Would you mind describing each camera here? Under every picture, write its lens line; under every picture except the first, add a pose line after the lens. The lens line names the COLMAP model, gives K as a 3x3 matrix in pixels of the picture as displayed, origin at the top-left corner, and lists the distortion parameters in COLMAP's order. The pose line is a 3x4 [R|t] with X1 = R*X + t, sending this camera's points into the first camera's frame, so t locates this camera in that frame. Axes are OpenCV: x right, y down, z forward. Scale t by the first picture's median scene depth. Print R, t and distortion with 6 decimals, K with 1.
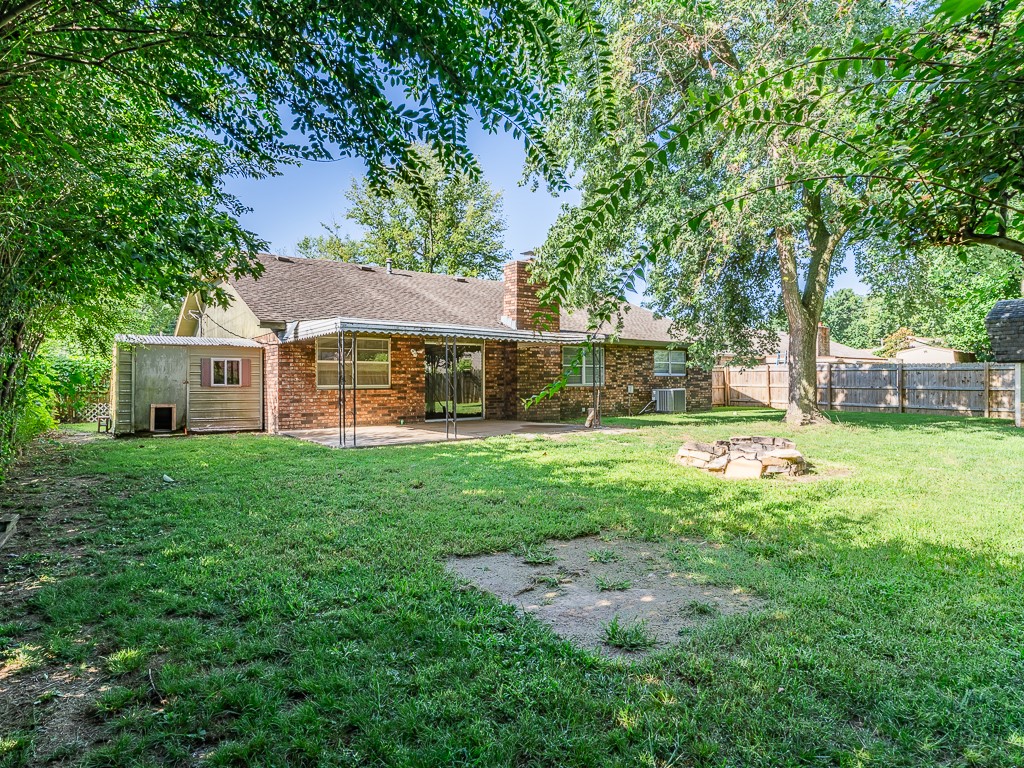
lens RADIAL K [[596.2, 0, 512.0], [0, 596.2, 384.0], [0, 0, 1]] dist [-0.002511, -0.000790]
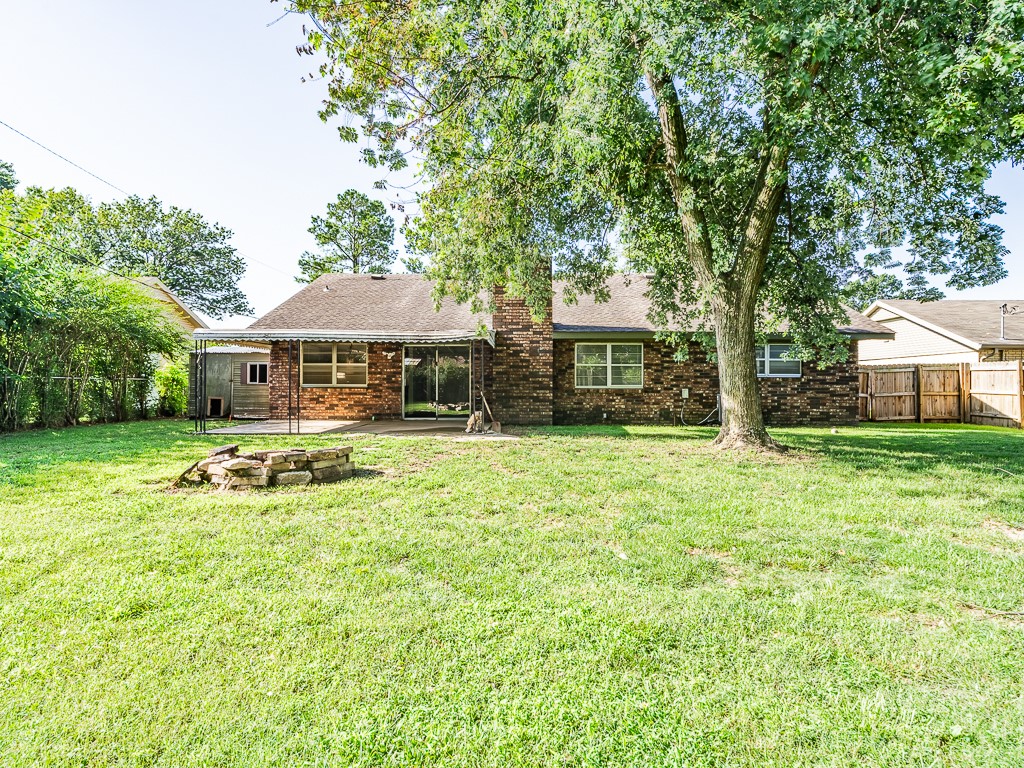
lens RADIAL K [[596.2, 0, 512.0], [0, 596.2, 384.0], [0, 0, 1]] dist [-0.002511, -0.000790]
pose [[0.792212, 0.009316, -0.610174, 0.672066], [-0.010453, 0.999944, 0.001694, -0.003817], [0.610156, 0.005036, 0.792265, 0.283058]]
